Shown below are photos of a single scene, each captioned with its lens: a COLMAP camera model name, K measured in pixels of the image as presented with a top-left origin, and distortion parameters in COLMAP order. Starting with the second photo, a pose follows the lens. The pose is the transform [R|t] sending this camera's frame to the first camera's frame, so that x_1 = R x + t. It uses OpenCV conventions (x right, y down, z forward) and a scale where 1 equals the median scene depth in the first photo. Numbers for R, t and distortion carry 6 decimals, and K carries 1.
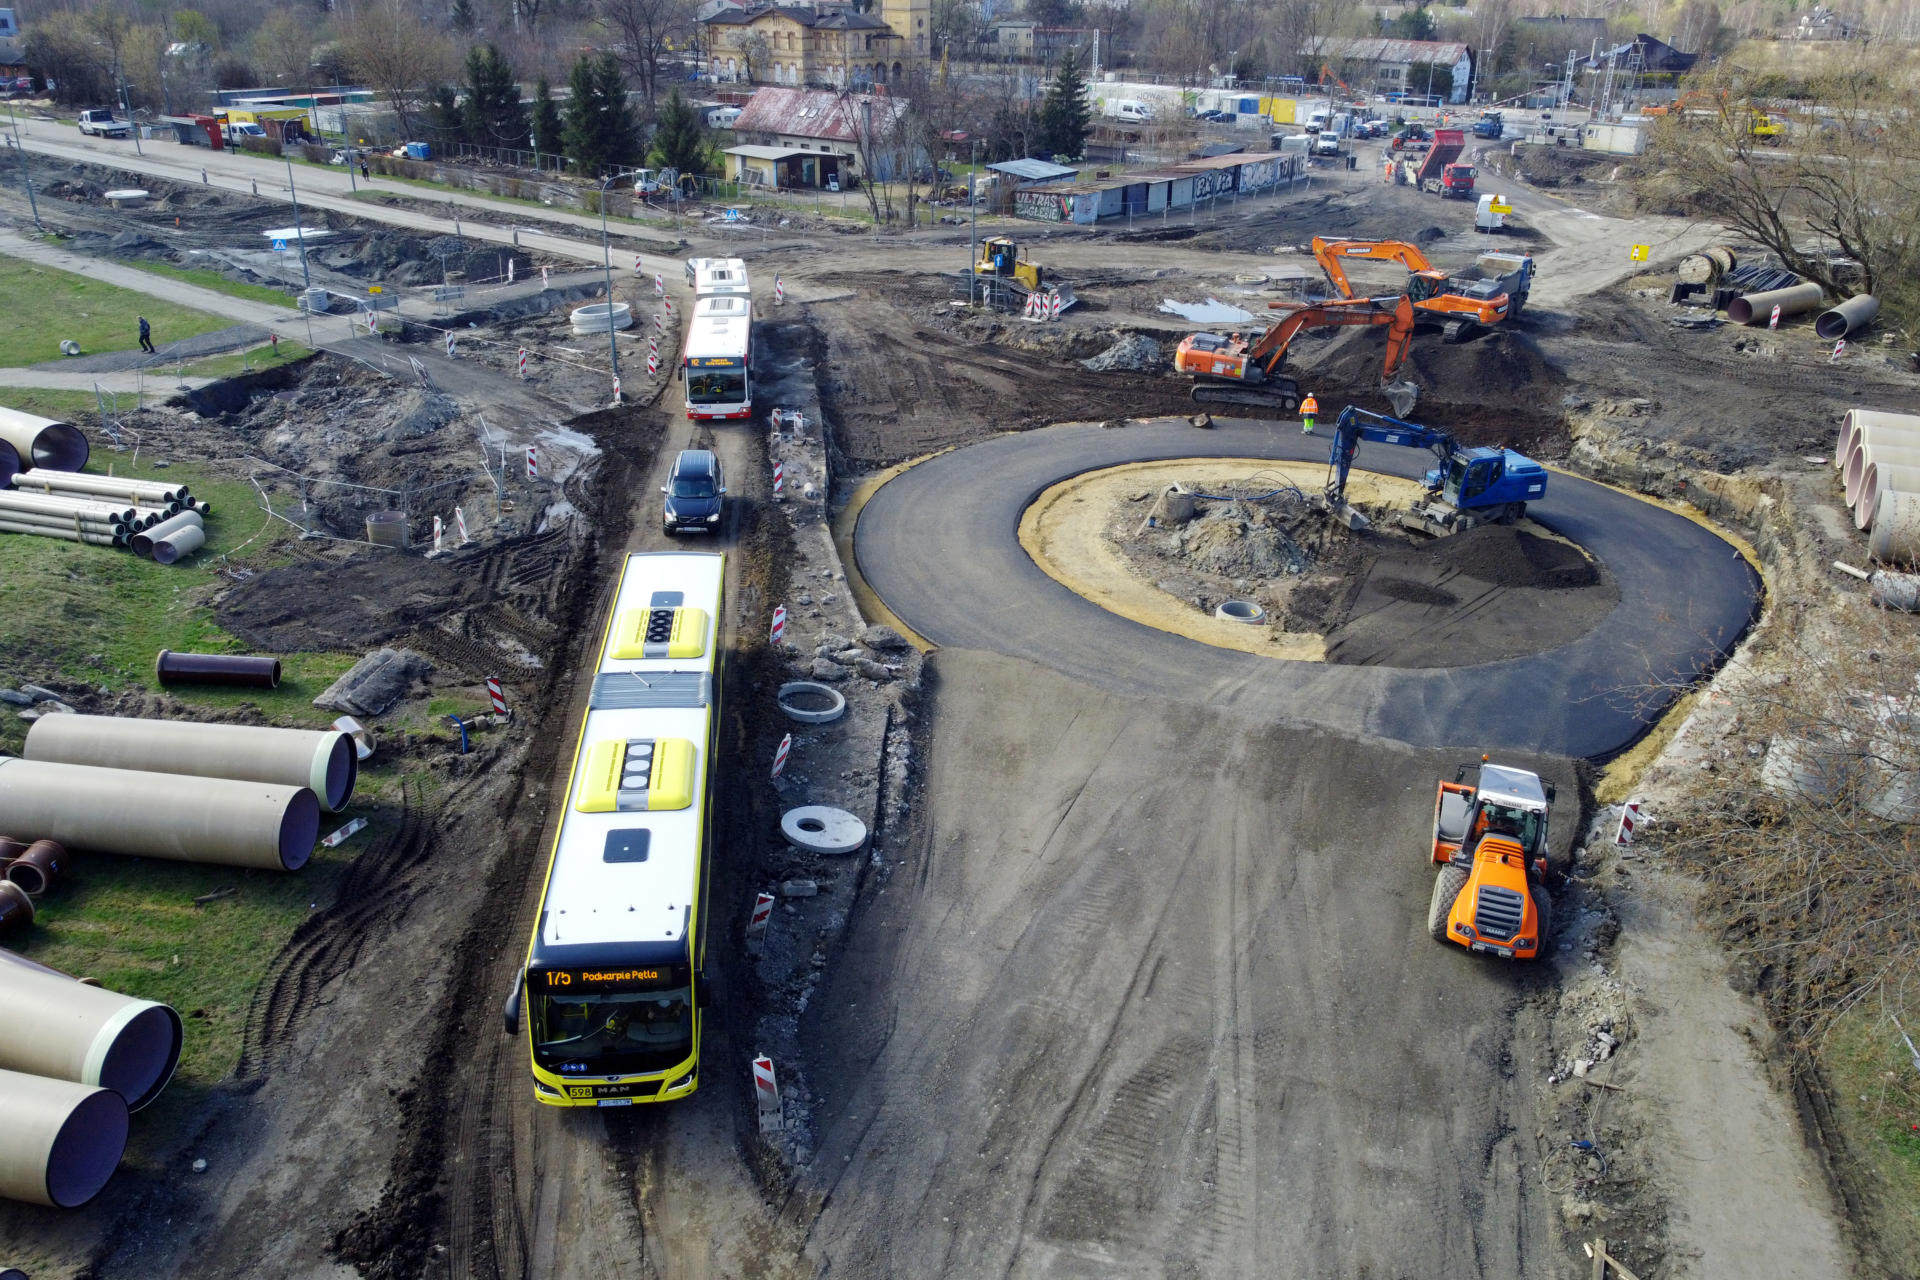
lens RADIAL K [[1477.2, 0, 960.3], [0, 1477.2, 591.5], [0, 0, 1]] dist [-0.002355, -0.006872]
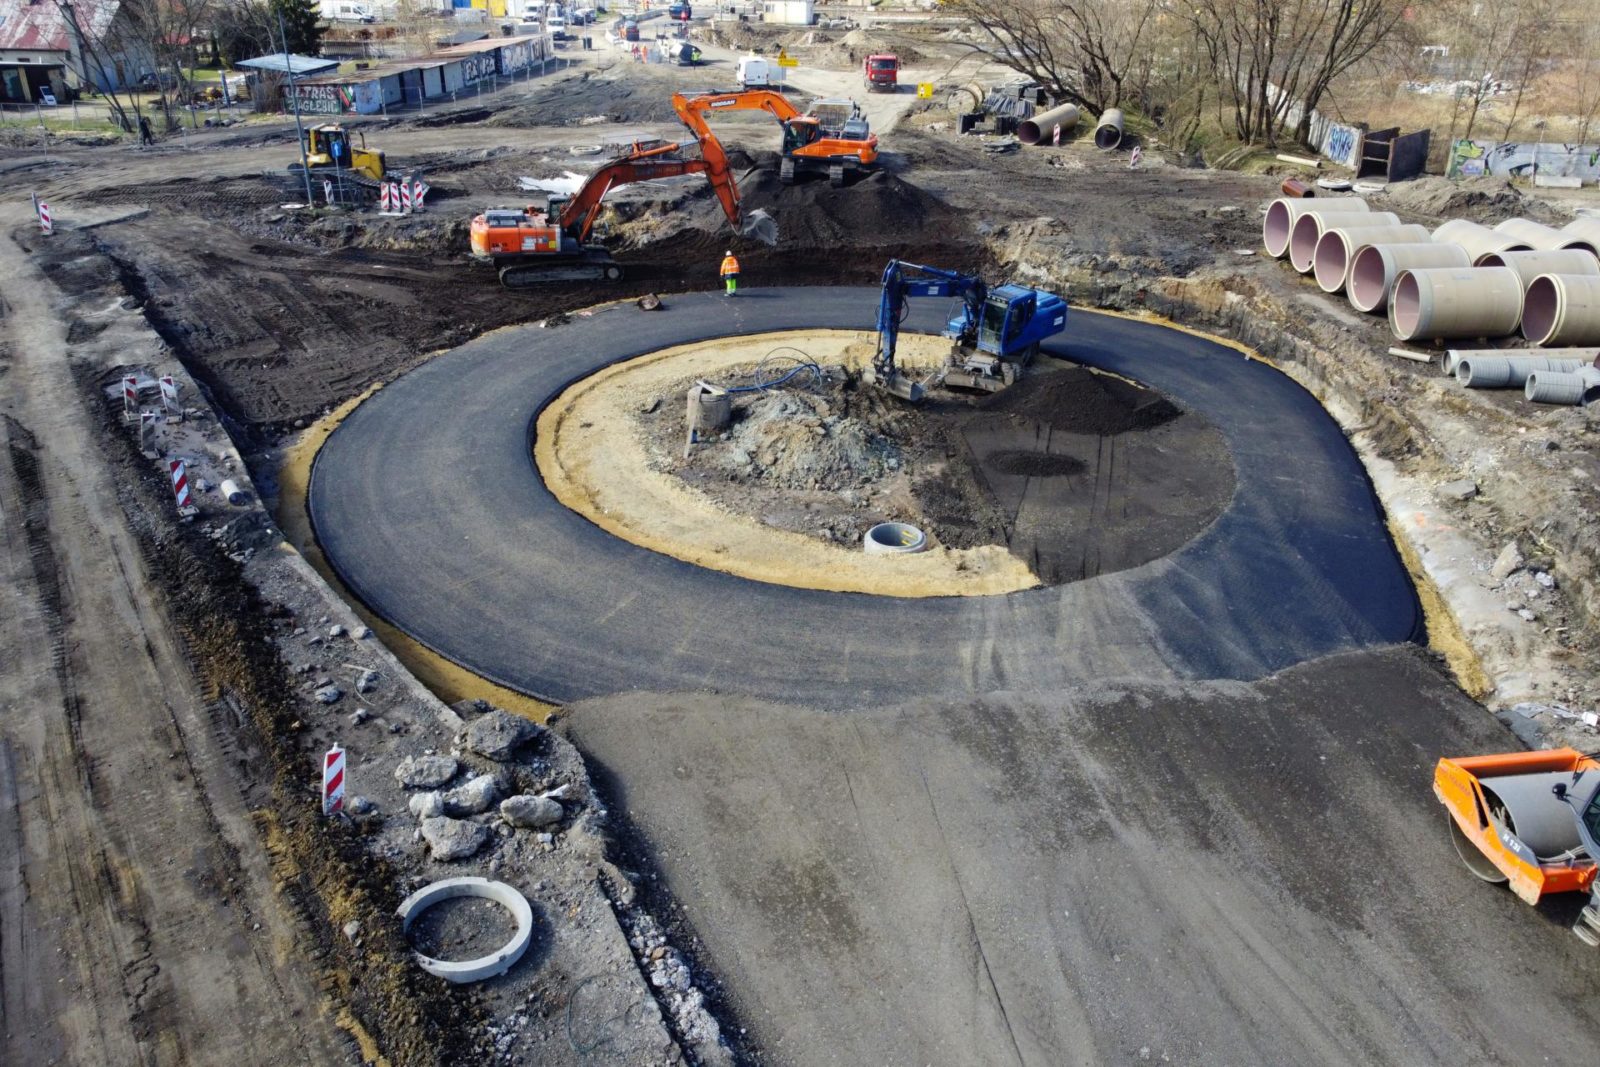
lens RADIAL K [[1247.5, 0, 803.3], [0, 1247.5, 444.7], [0, 0, 1]] dist [0.000572, -0.000541]
pose [[0.885828, -0.195723, 0.420715, -0.085546], [0.191361, 0.980086, 0.053035, -0.055926], [-0.422717, 0.033529, 0.905641, 0.302451]]
